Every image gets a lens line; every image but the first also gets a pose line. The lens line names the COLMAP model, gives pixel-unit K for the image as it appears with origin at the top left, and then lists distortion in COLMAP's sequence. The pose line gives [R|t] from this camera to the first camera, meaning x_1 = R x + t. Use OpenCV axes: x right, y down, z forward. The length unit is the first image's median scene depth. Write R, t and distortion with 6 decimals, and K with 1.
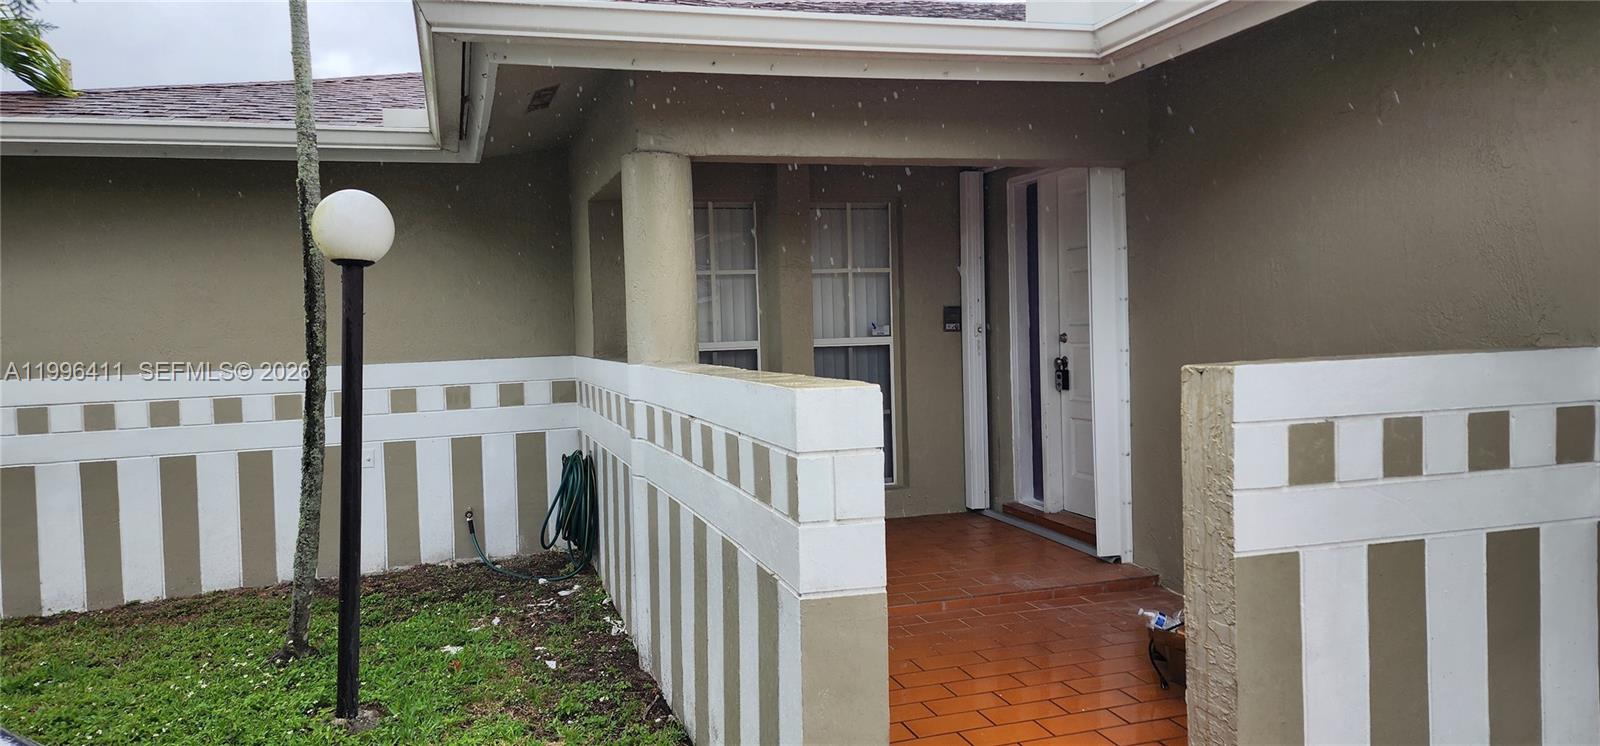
lens RADIAL K [[1083.3, 0, 802.0], [0, 1083.3, 371.5], [0, 0, 1]] dist [0.083773, -0.075083]
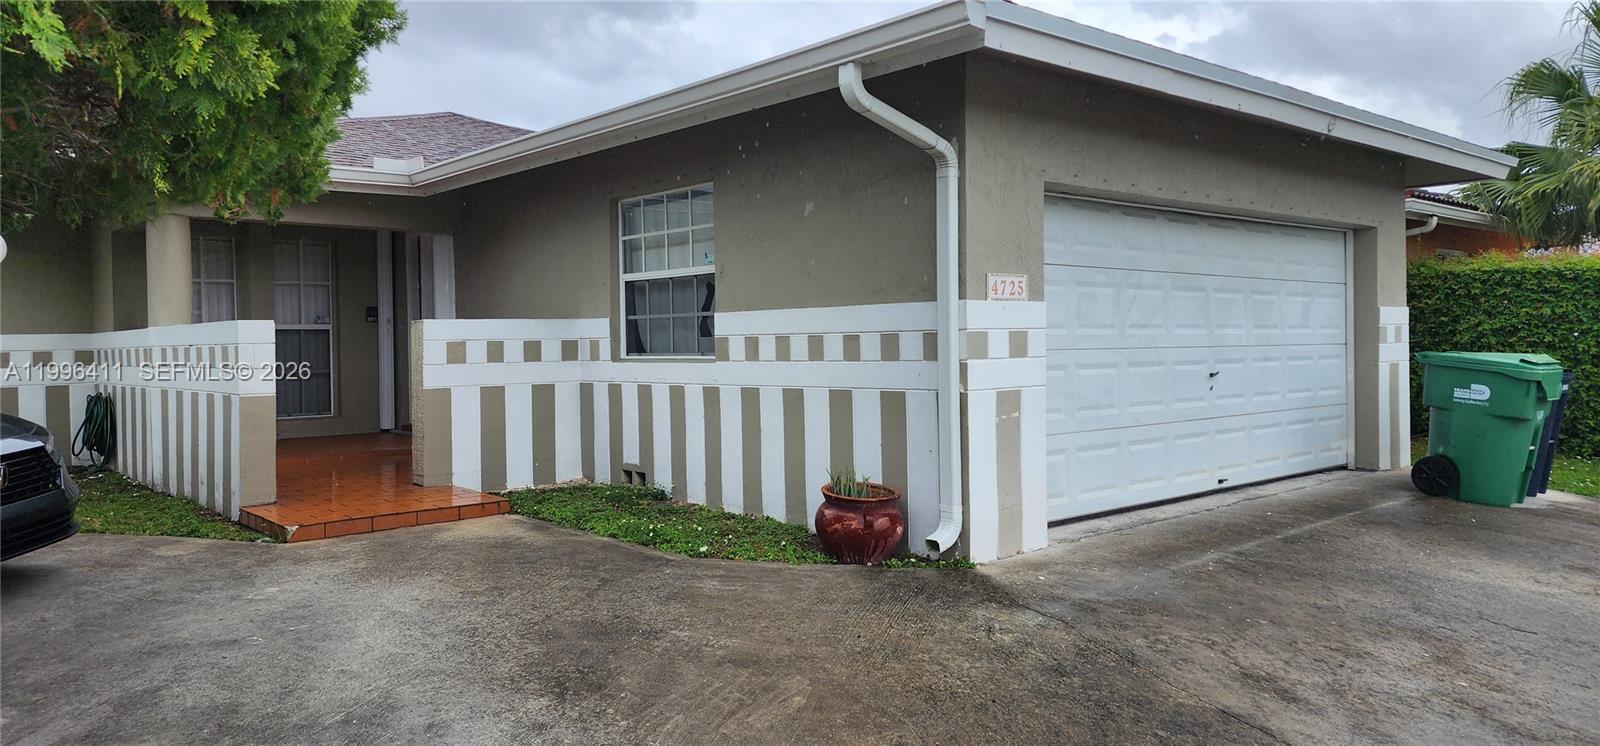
lens RADIAL K [[1083.3, 0, 807.0], [0, 1083.3, 357.2], [0, 0, 1]] dist [0.083773, -0.075083]
pose [[0.912424, 0.007771, 0.409171, 0.068287], [0.007098, 0.999369, -0.034807, 0.087703], [-0.409184, 0.034663, 0.911793, -0.865697]]
